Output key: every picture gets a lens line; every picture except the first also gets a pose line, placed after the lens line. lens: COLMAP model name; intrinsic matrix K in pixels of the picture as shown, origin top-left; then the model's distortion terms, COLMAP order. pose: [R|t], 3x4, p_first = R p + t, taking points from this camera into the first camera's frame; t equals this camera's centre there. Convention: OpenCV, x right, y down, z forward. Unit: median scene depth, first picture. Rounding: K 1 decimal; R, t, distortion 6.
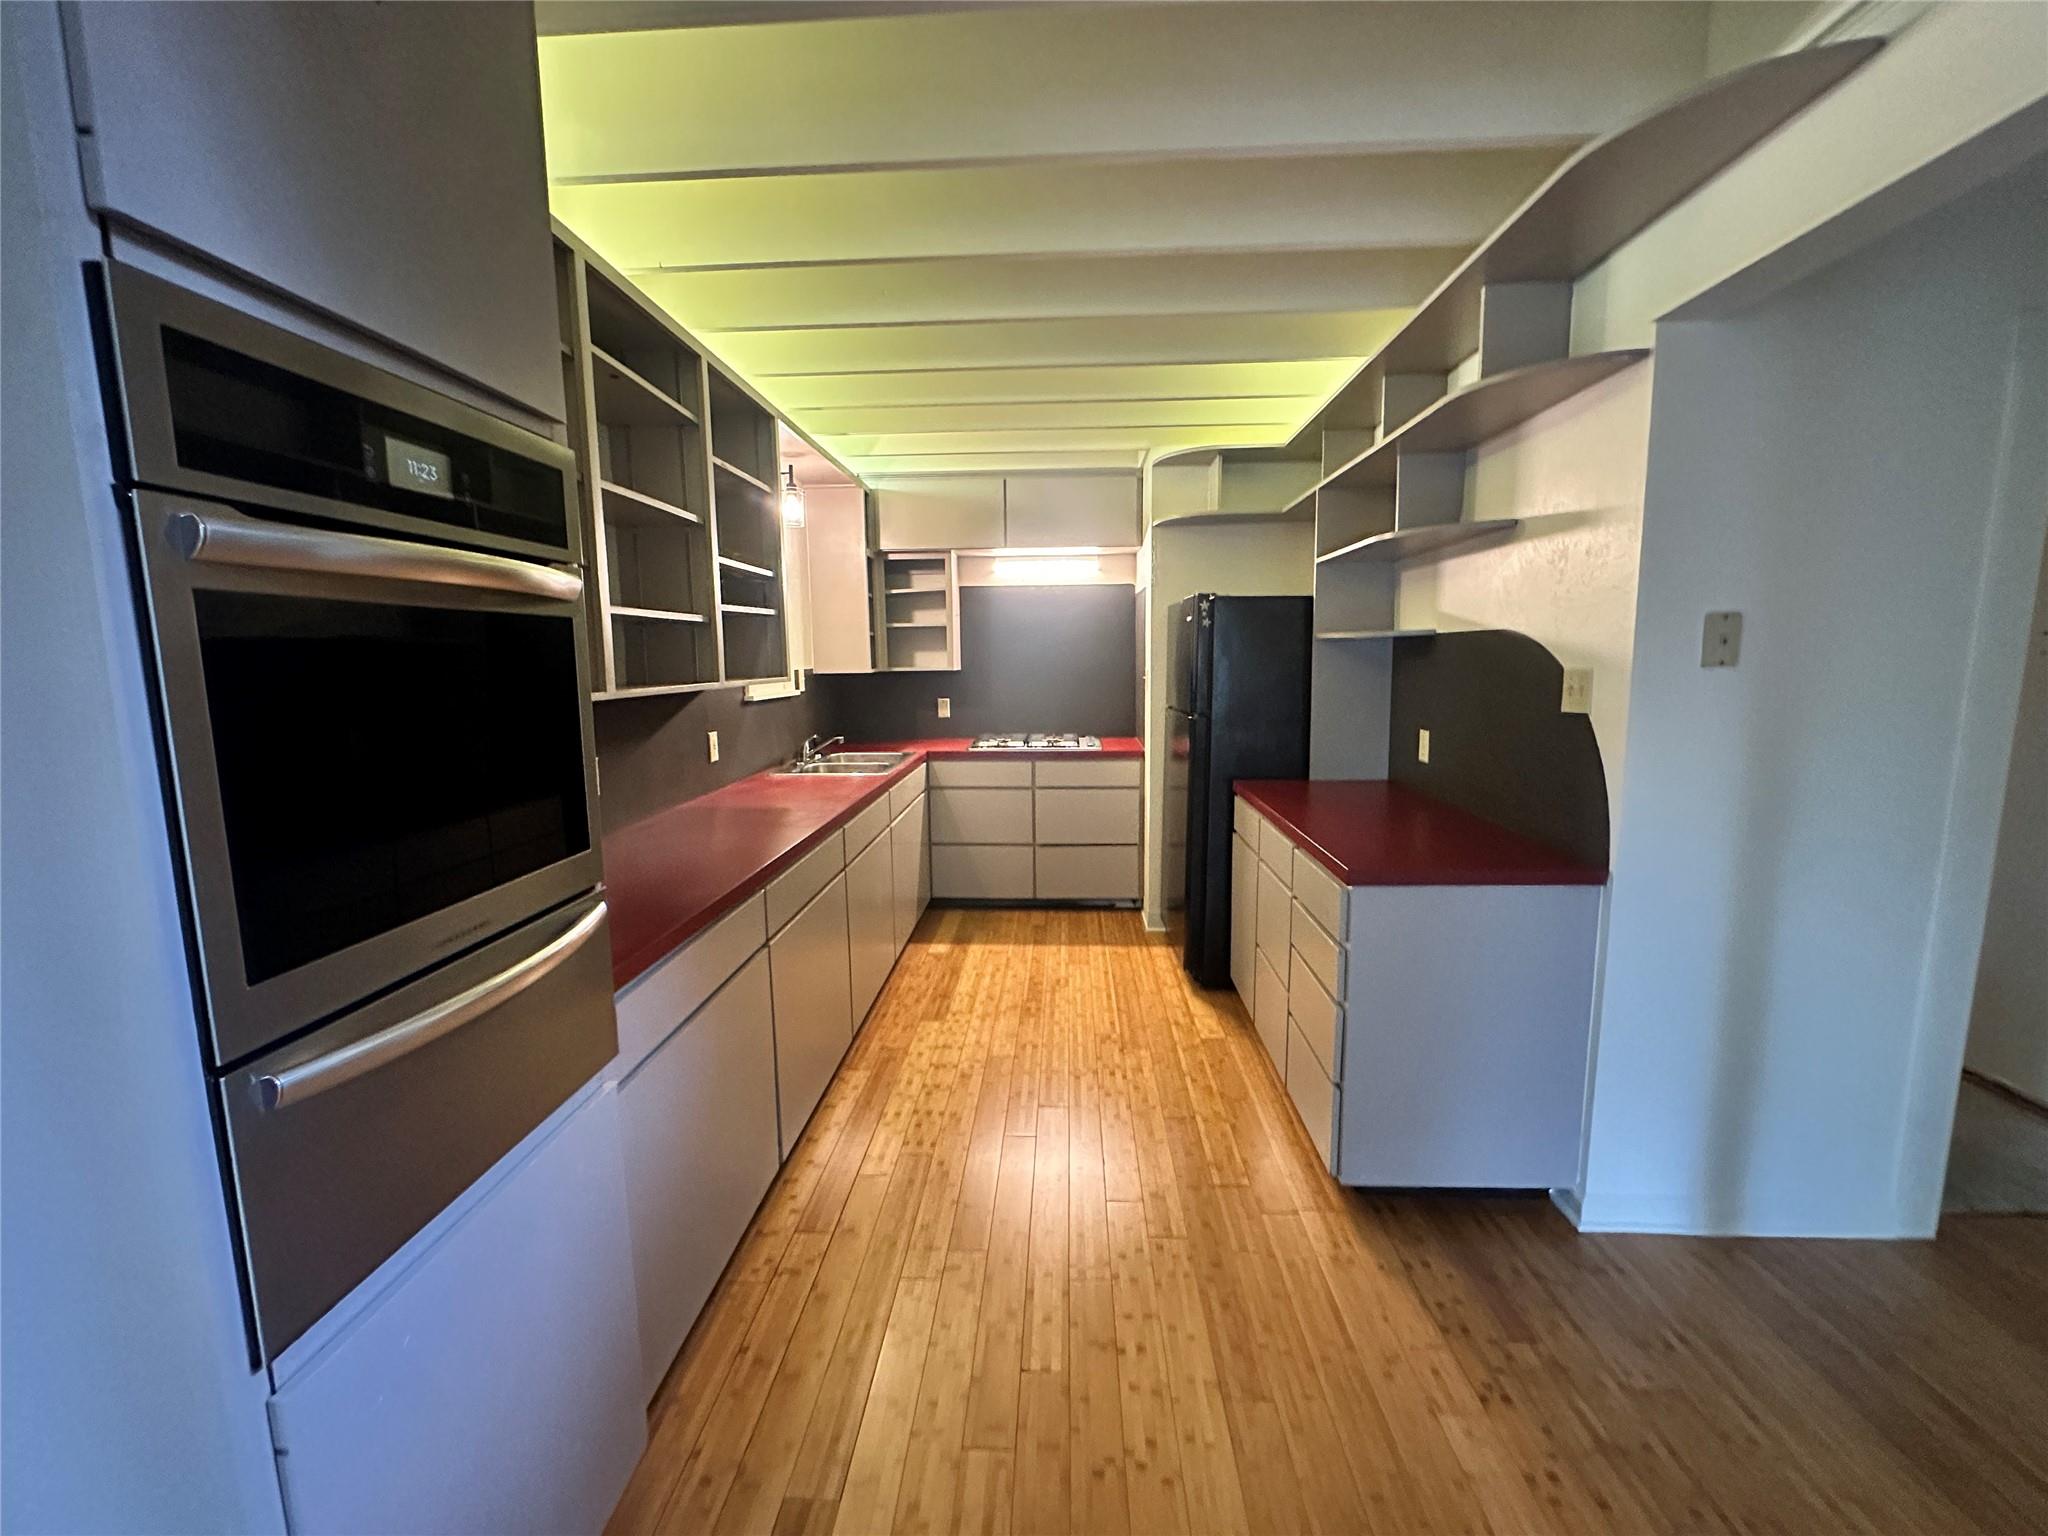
lens RADIAL K [[817.2, 0, 1025.5], [0, 817.2, 766.7], [0, 0, 1]] dist [-0.004324, 0.000253]
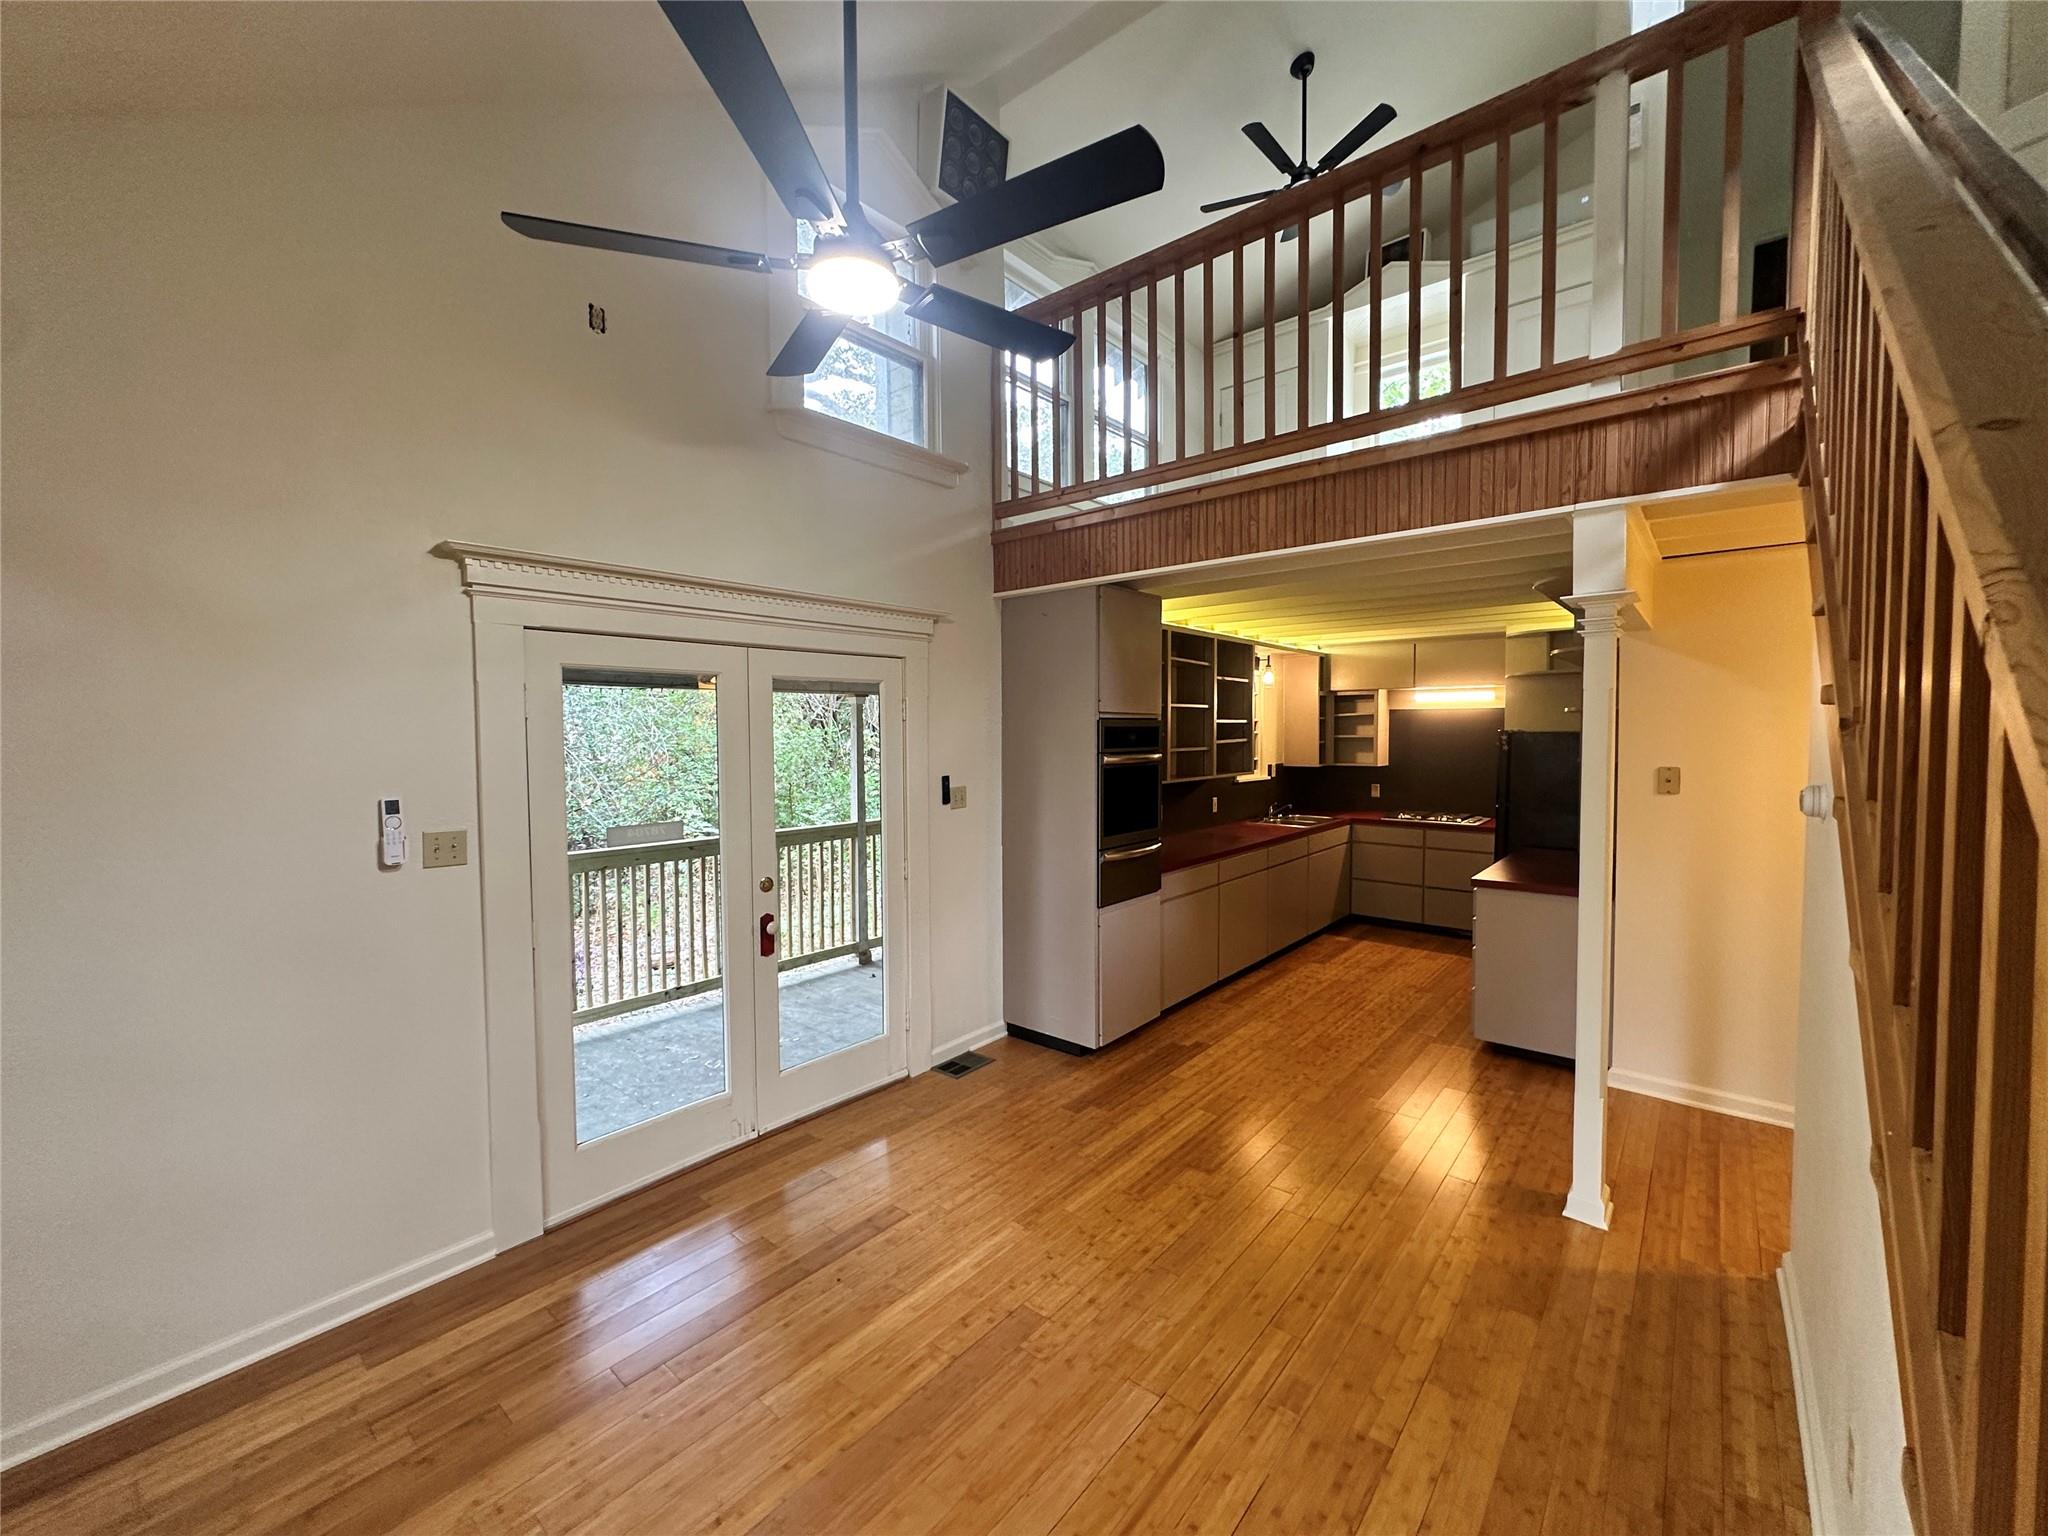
lens RADIAL K [[817.2, 0, 1025.5], [0, 817.2, 766.7], [0, 0, 1]] dist [-0.004324, 0.000253]
pose [[0.793257, 0.035000, -0.607881, 0.415391], [-0.085736, 0.994820, -0.054603, 0.028509], [0.602821, 0.095432, 0.792149, -0.784698]]
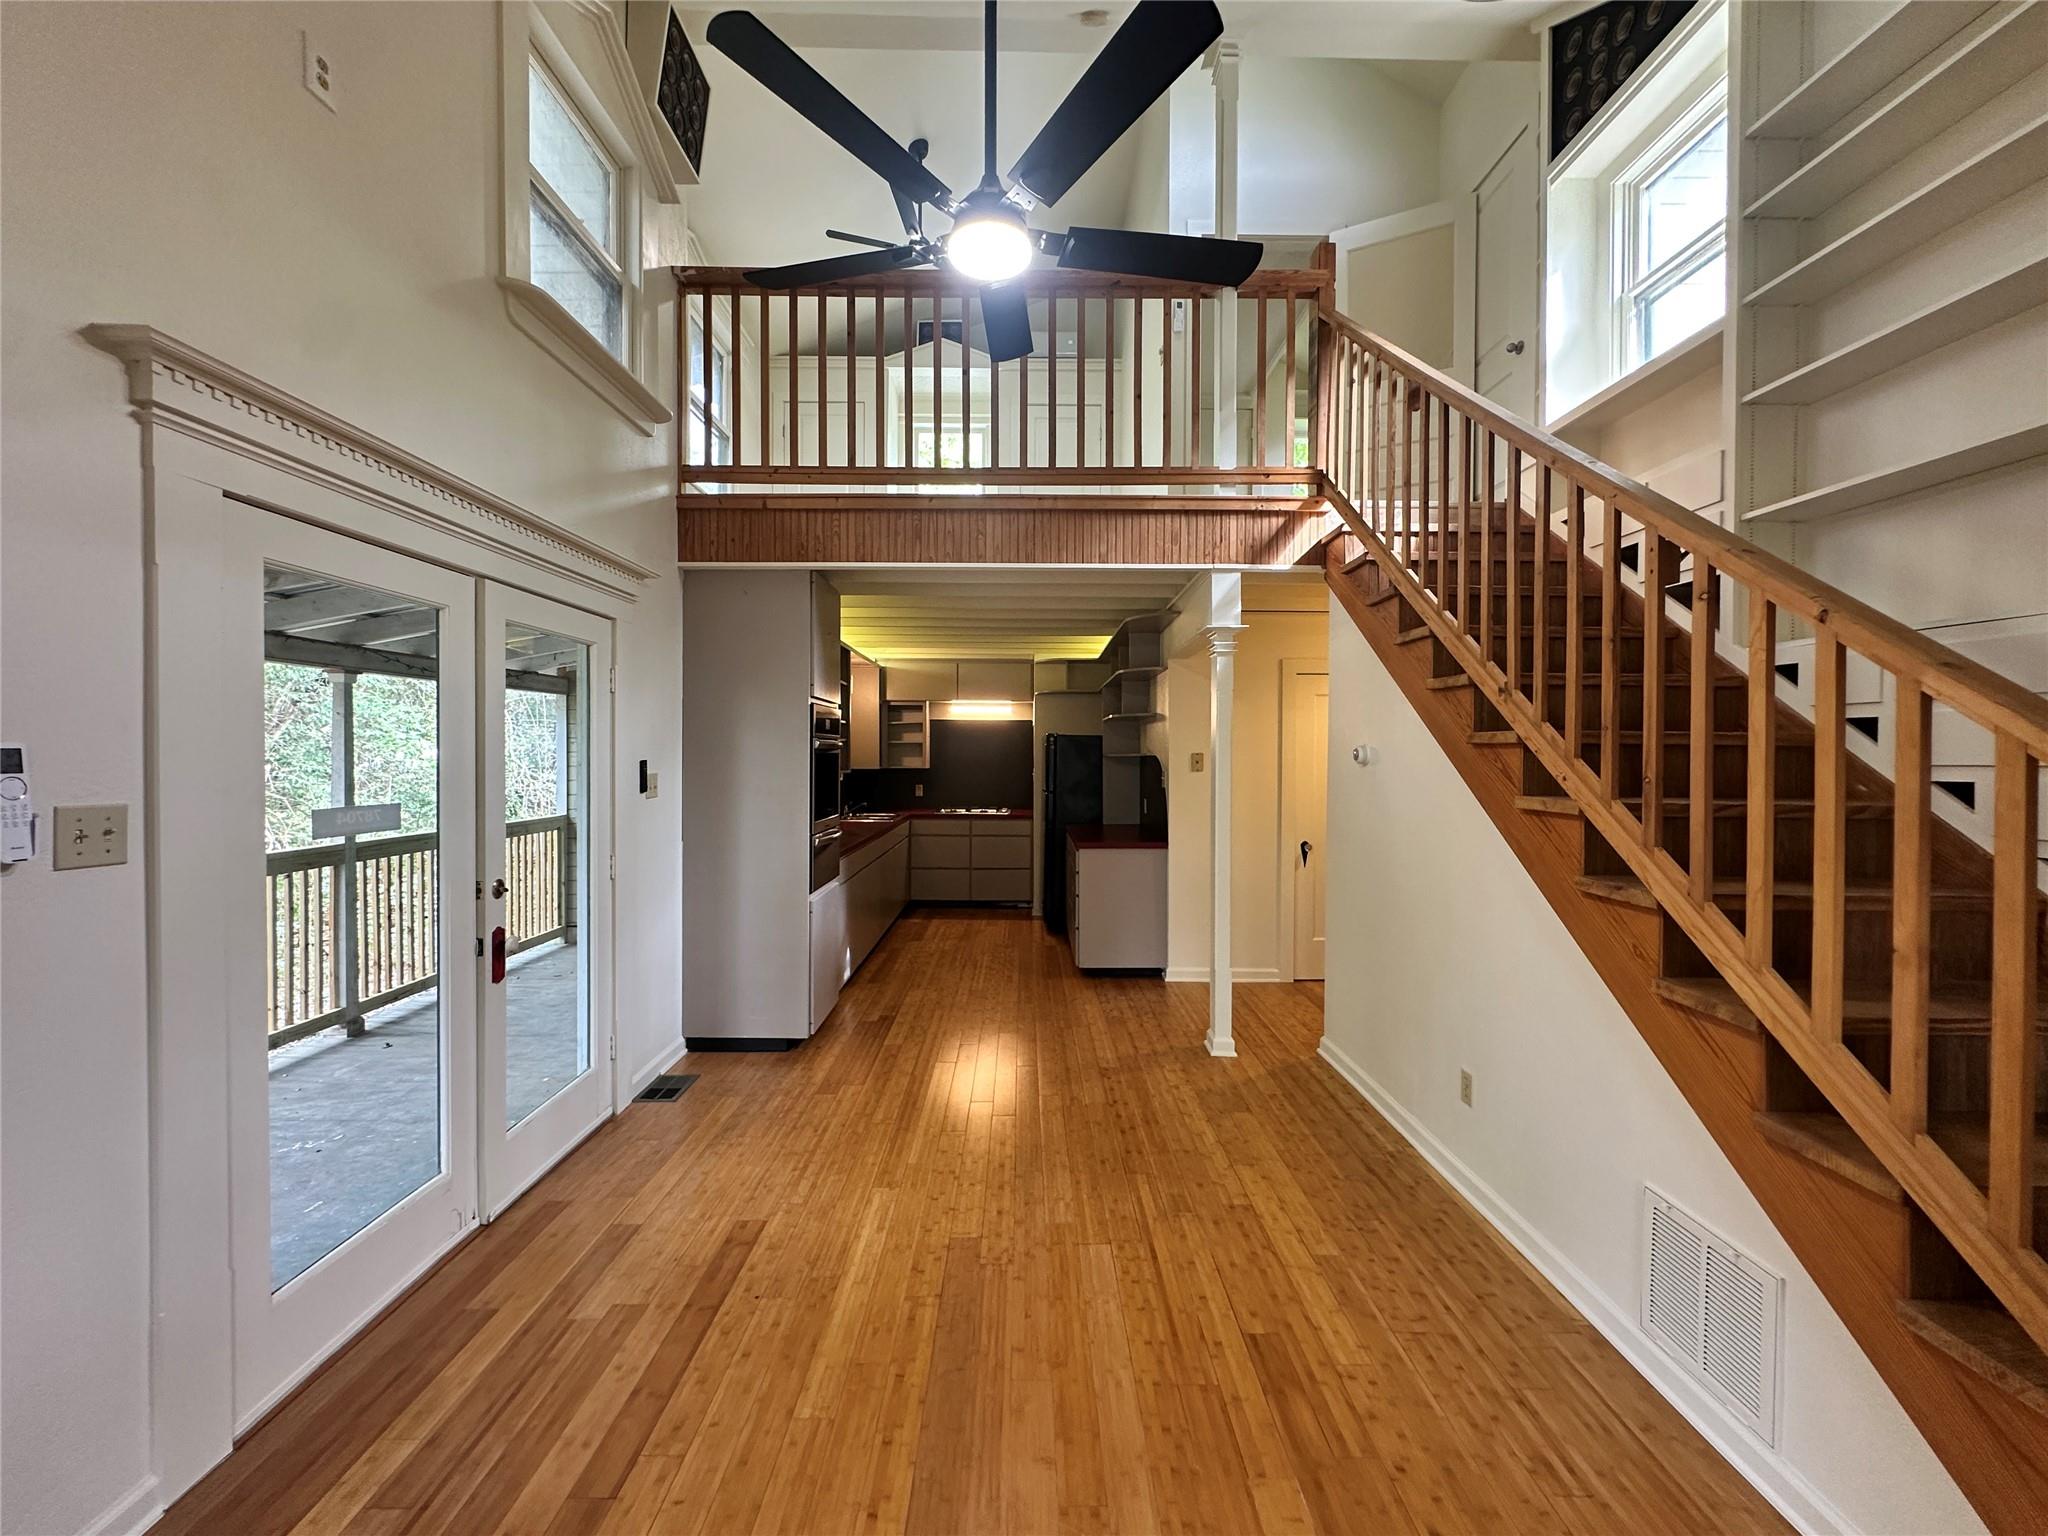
lens RADIAL K [[817.2, 0, 1025.5], [0, 817.2, 766.7], [0, 0, 1]] dist [-0.004324, 0.000253]
pose [[0.998492, 0.015781, 0.052574, 0.041560], [-0.009319, 0.992613, -0.120969, 0.114084], [-0.054095, 0.120296, 0.991263, -0.962581]]
